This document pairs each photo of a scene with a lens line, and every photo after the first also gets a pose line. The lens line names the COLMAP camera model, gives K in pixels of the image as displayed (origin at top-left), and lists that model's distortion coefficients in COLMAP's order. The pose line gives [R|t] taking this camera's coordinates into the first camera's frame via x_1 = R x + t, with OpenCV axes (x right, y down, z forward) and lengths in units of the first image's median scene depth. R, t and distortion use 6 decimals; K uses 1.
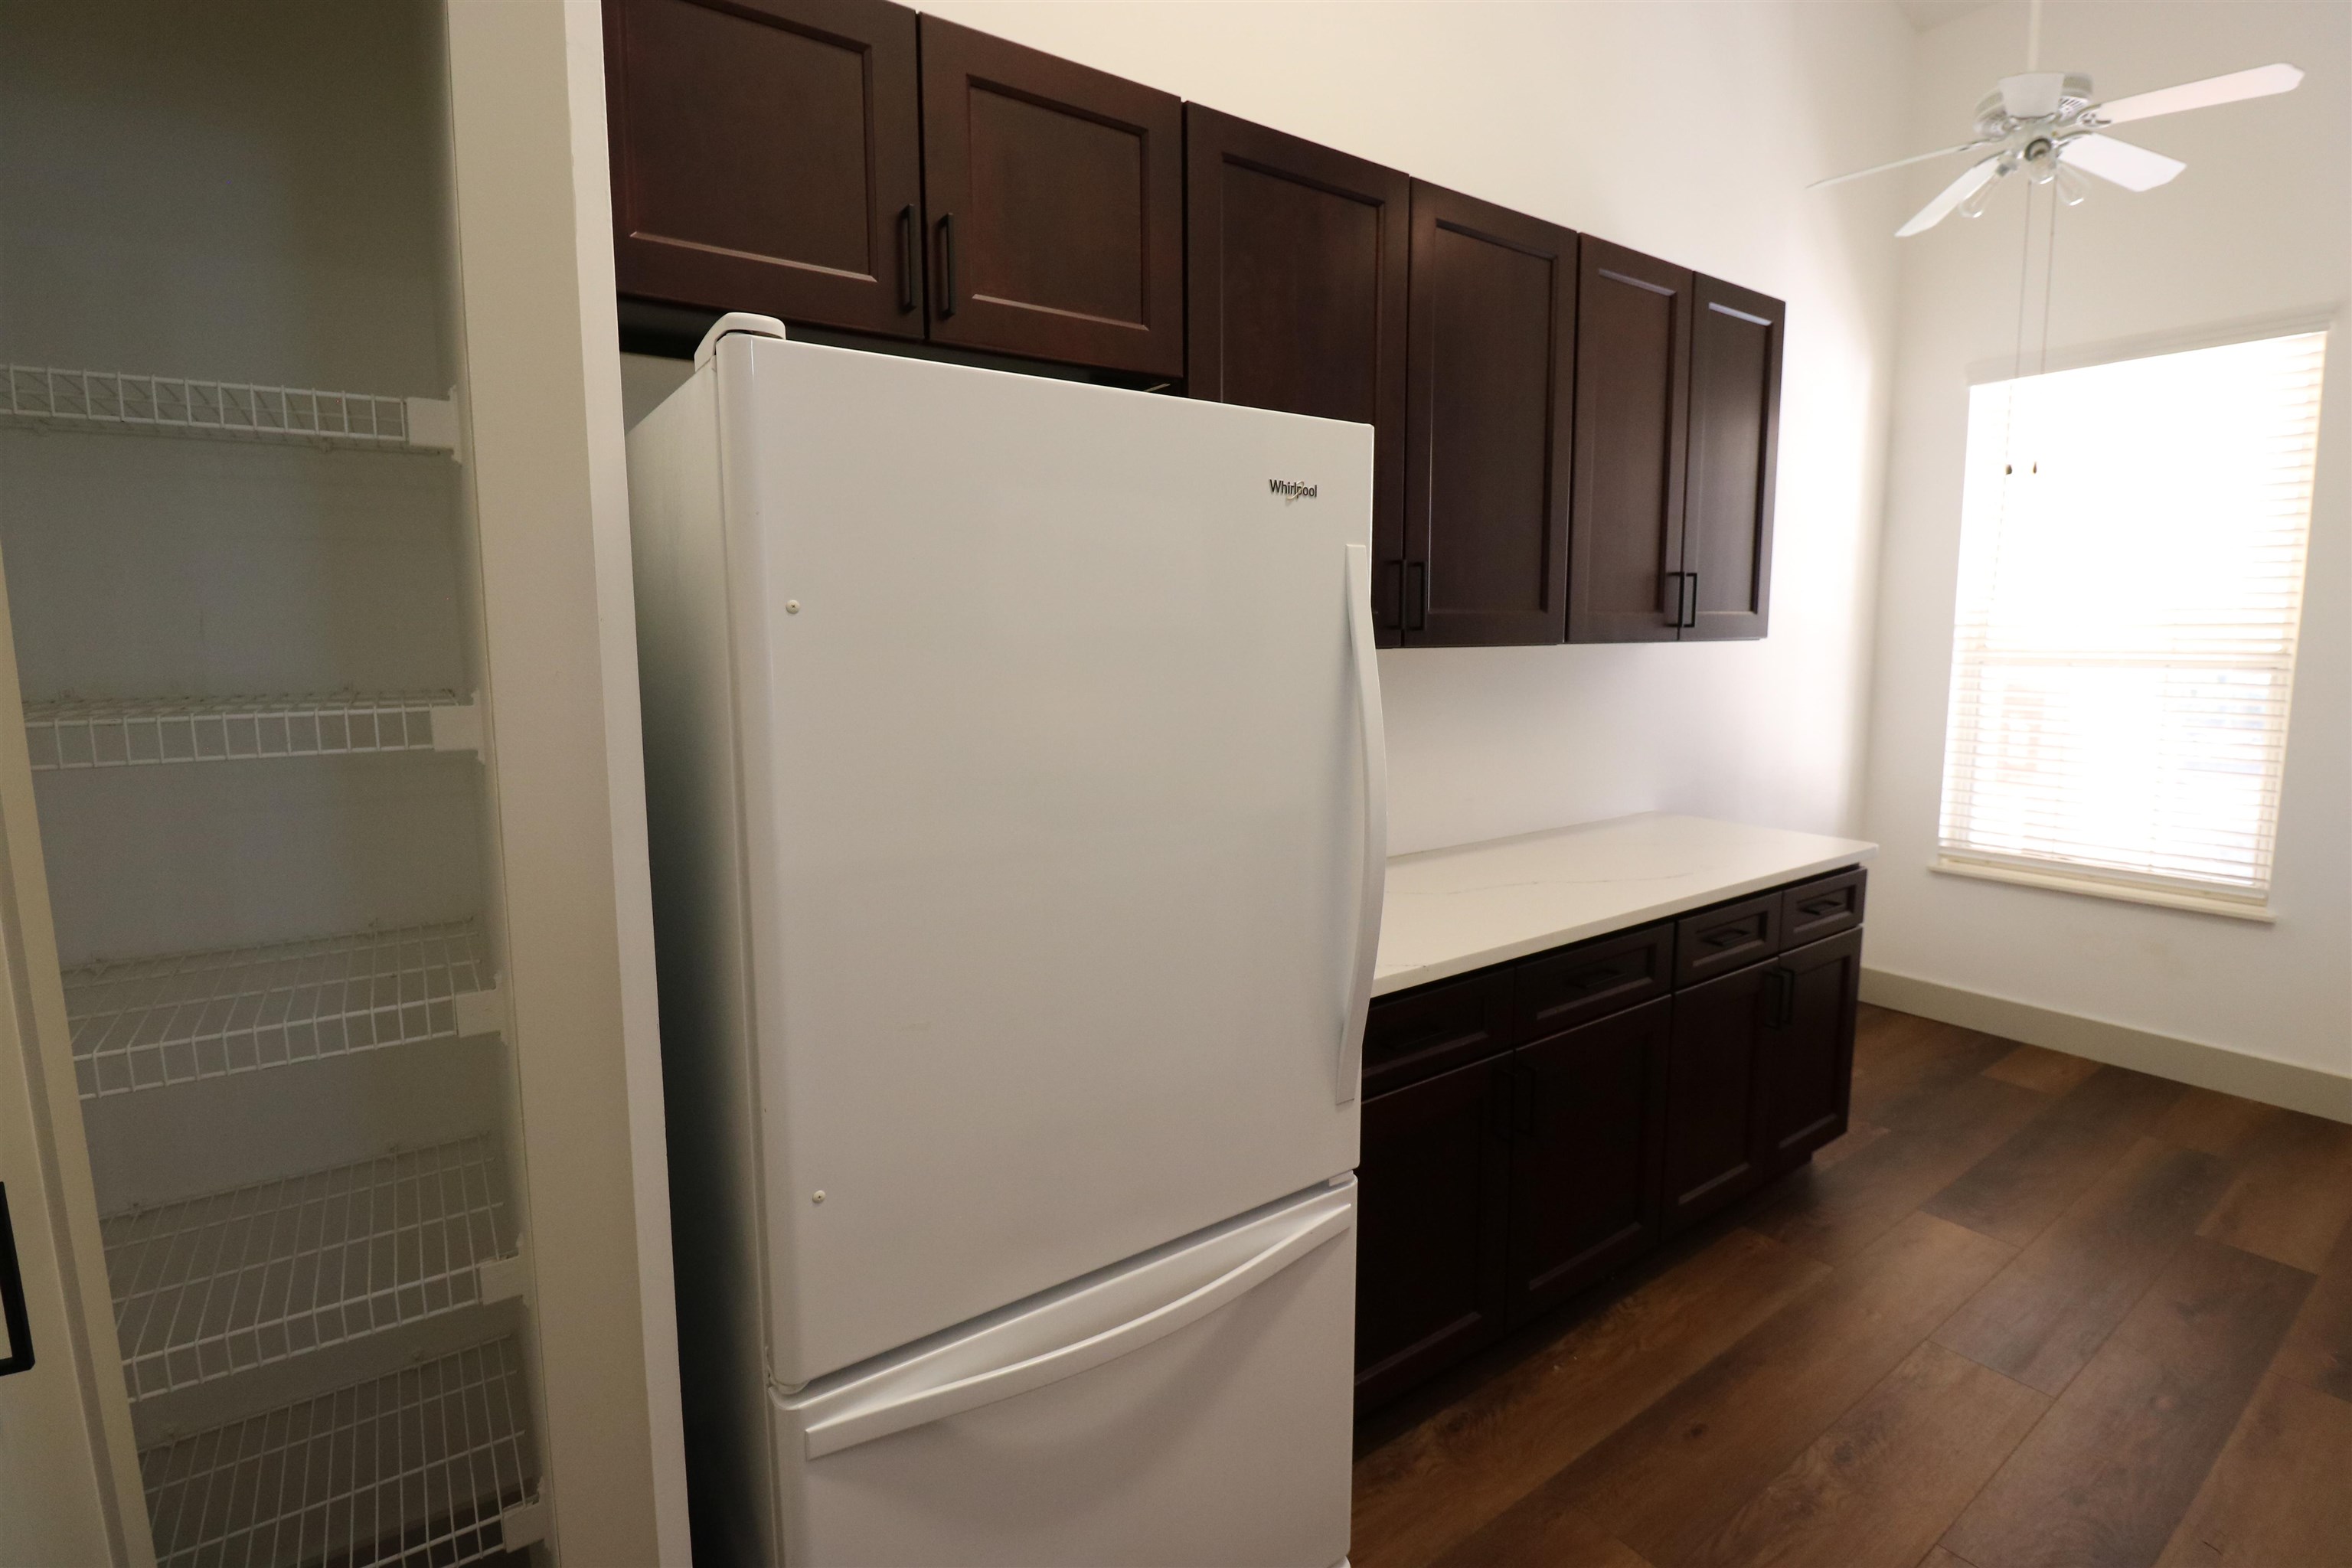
lens RADIAL K [[1098.4, 0, 1188.0], [0, 1098.4, 772.0], [0, 0, 1]] dist [0.003721, -0.012250]
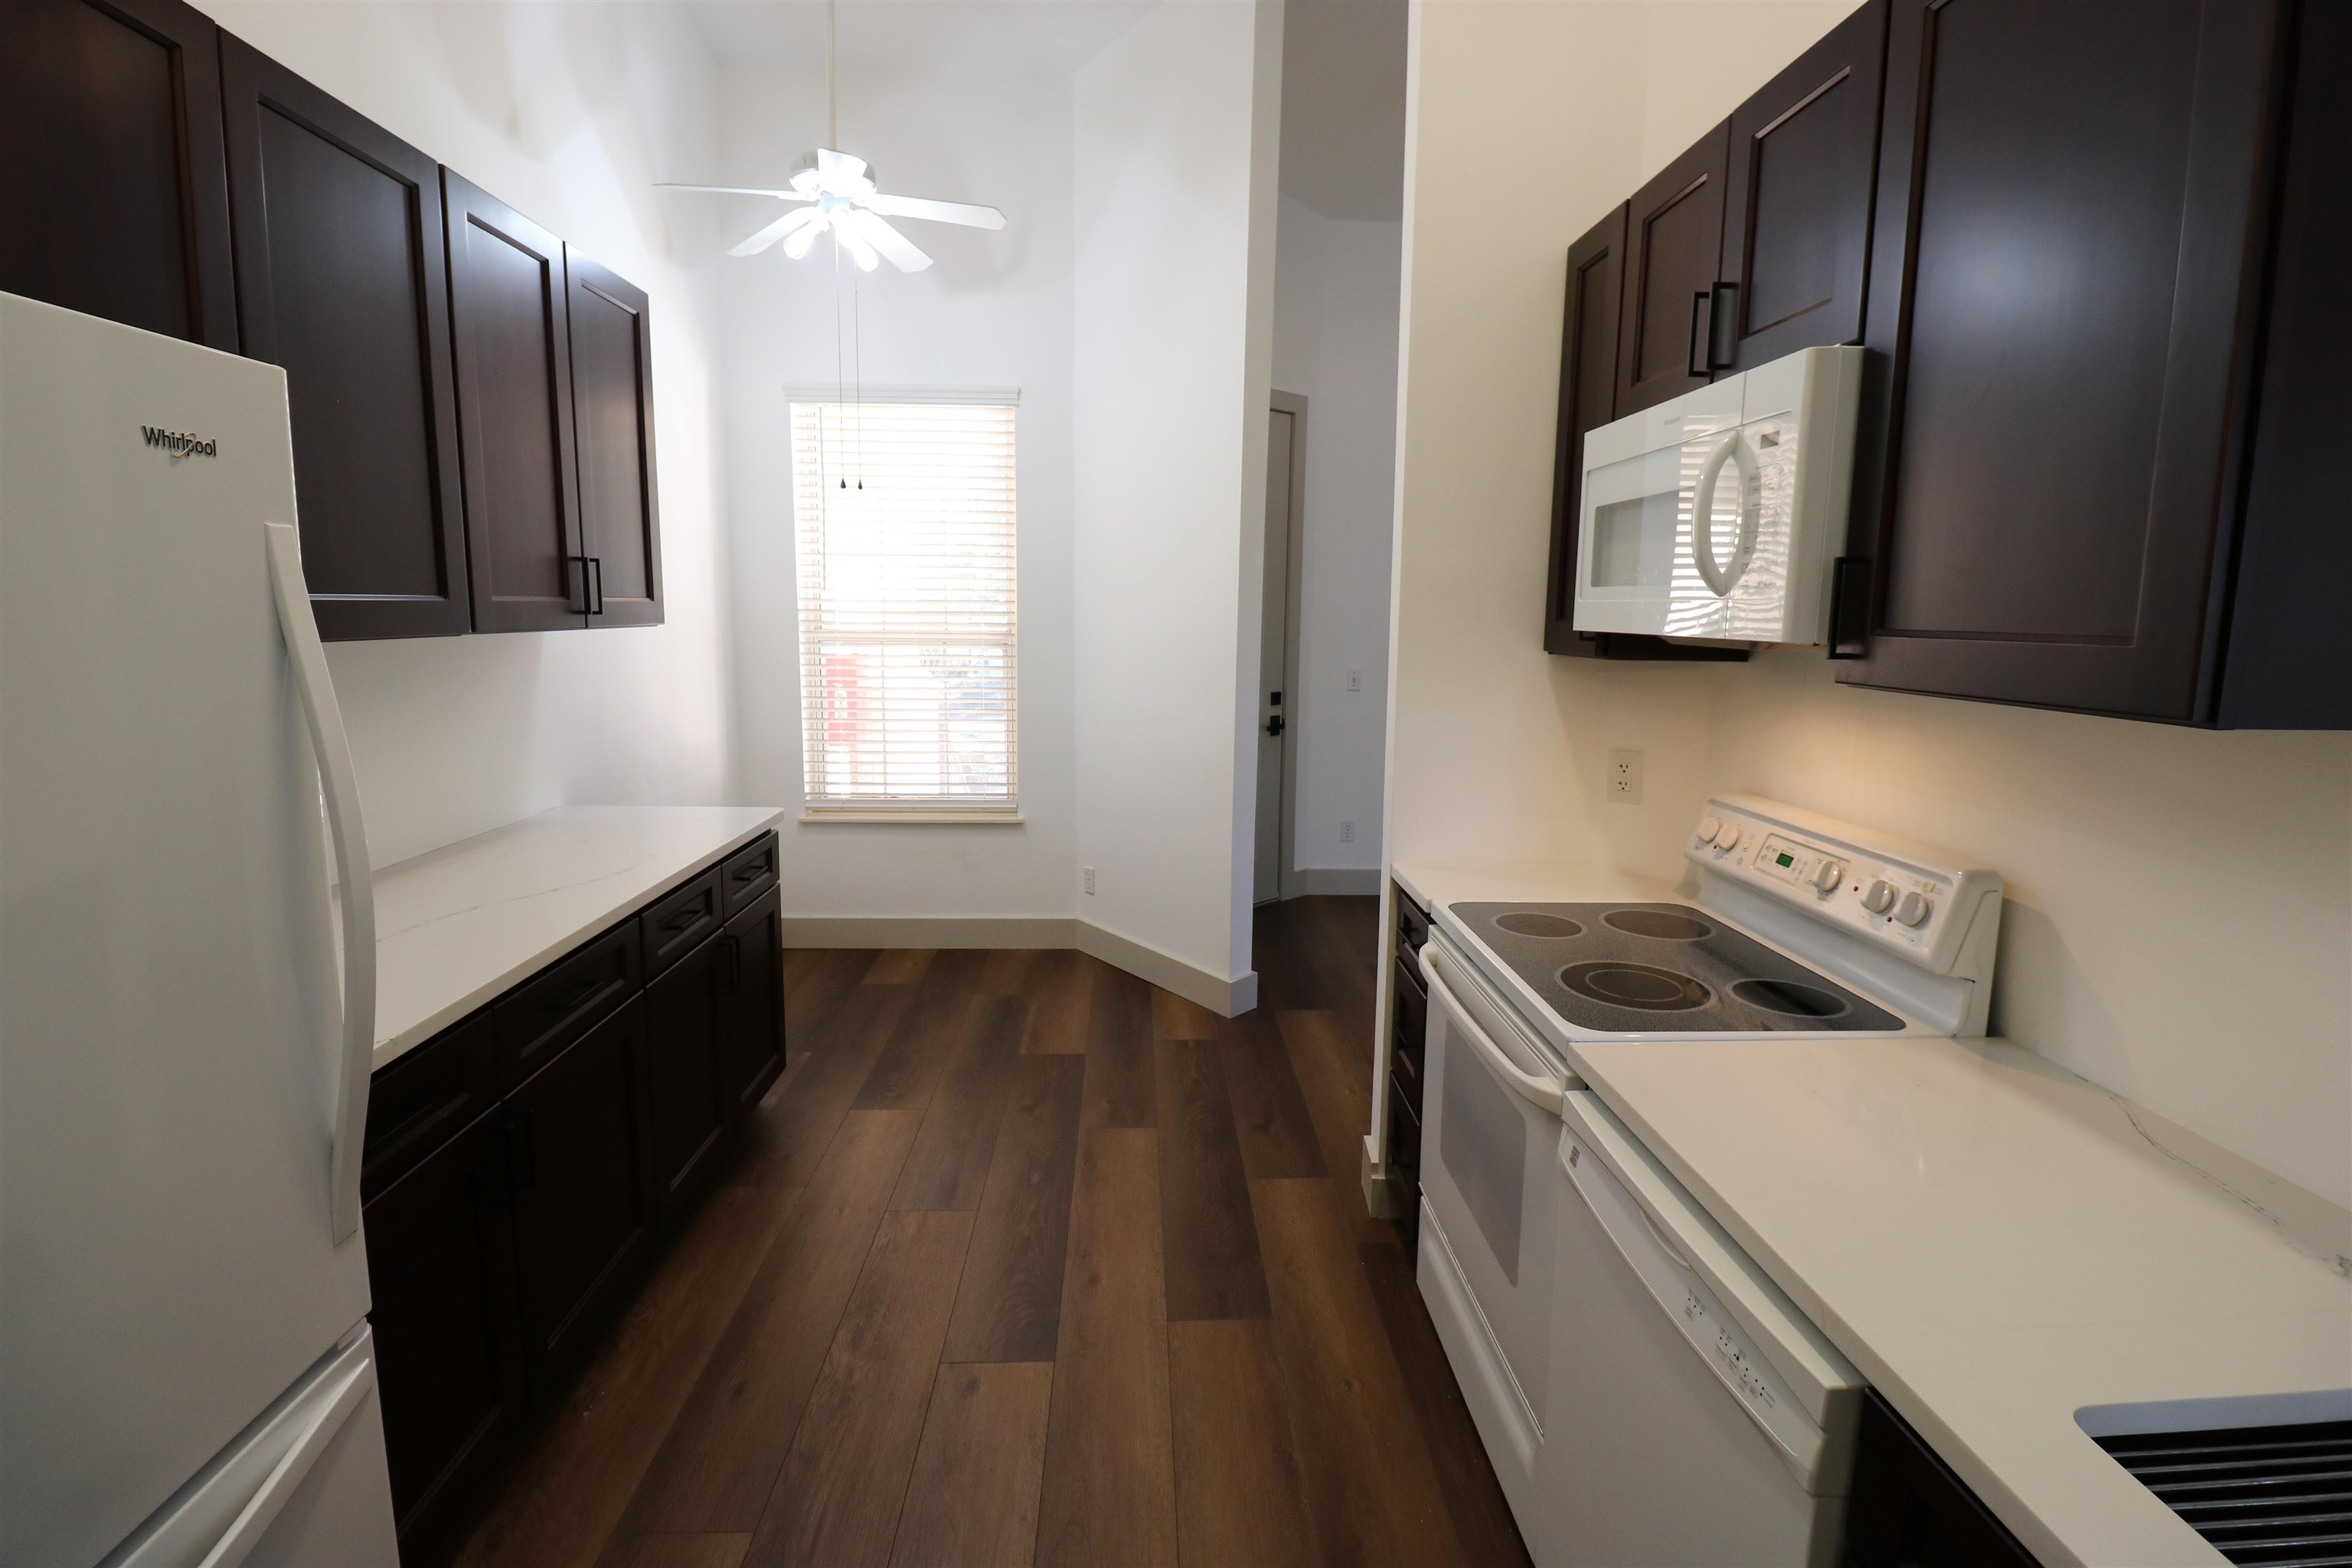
lens RADIAL K [[1098.4, 0, 1188.0], [0, 1098.4, 772.0], [0, 0, 1]] dist [0.003721, -0.012250]
pose [[0.538464, -0.112303, 0.835131, -0.090828], [0.088049, 0.993153, 0.076782, -0.022802], [-0.838036, 0.032188, 0.544665, 0.039818]]
